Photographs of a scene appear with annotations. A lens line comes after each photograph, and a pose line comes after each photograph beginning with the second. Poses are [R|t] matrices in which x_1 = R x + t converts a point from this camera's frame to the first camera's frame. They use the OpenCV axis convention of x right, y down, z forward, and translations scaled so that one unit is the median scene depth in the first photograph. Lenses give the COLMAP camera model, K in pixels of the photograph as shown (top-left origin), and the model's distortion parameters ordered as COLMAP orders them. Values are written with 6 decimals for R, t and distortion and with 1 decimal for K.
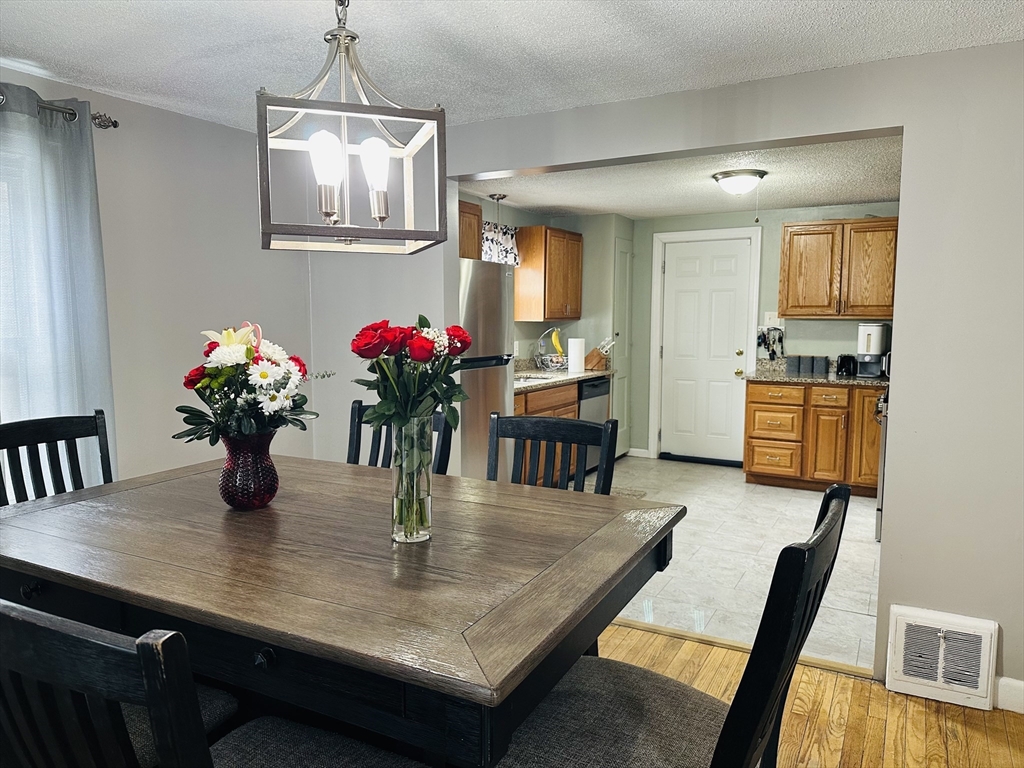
lens RADIAL K [[736.2, 0, 500.7], [0, 736.2, 393.5], [0, 0, 1]] dist [0.145385, -0.404148]
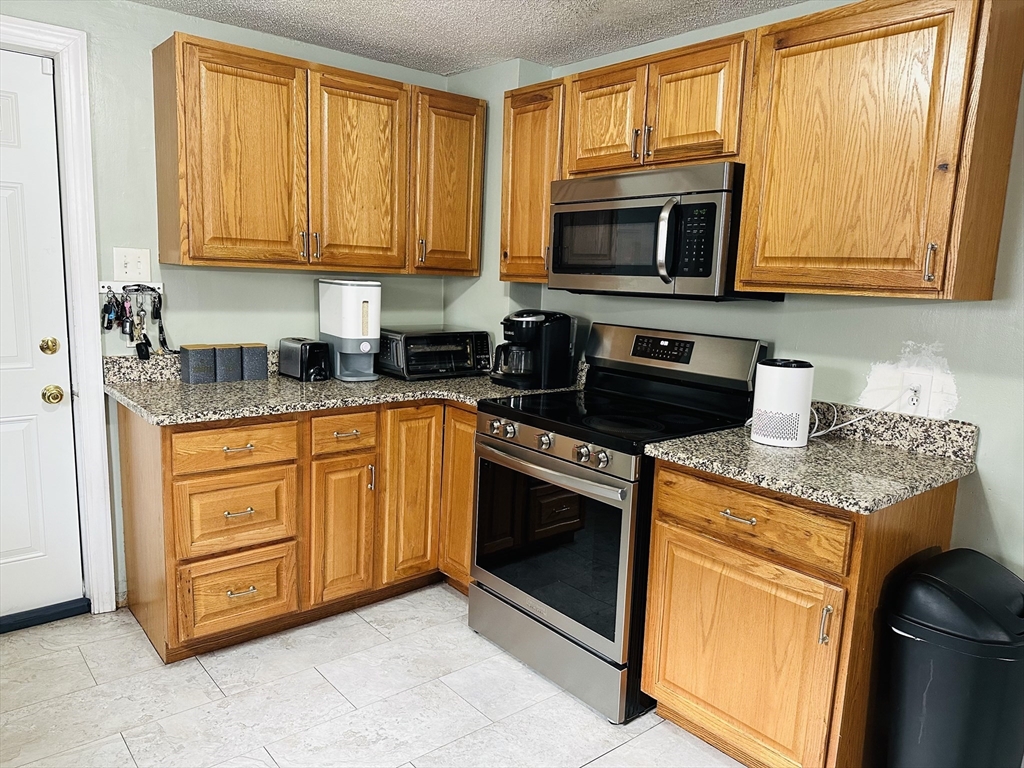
lens RADIAL K [[722.3, 0, 513.4], [0, 722.3, 388.0], [0, 0, 1]] dist [0.139017, -0.200953]
pose [[0.360002, -0.135587, 0.923046, 0.041729], [0.063786, 0.990645, 0.120639, -0.071509], [-0.930768, 0.015447, 0.365283, 0.684135]]
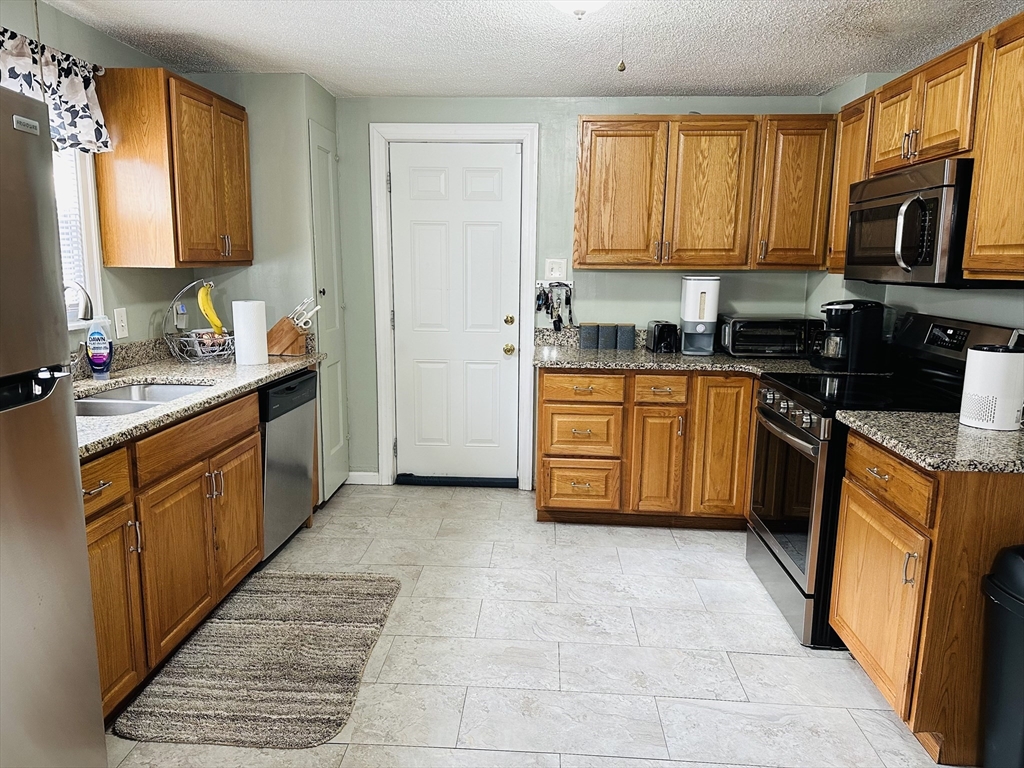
lens RADIAL K [[722.3, 0, 513.4], [0, 722.3, 388.0], [0, 0, 1]] dist [0.139017, -0.200953]
pose [[0.898978, -0.064484, 0.433221, 0.042419], [0.034761, 0.996487, 0.076191, -0.047659], [-0.436613, -0.053434, 0.898061, 0.453568]]
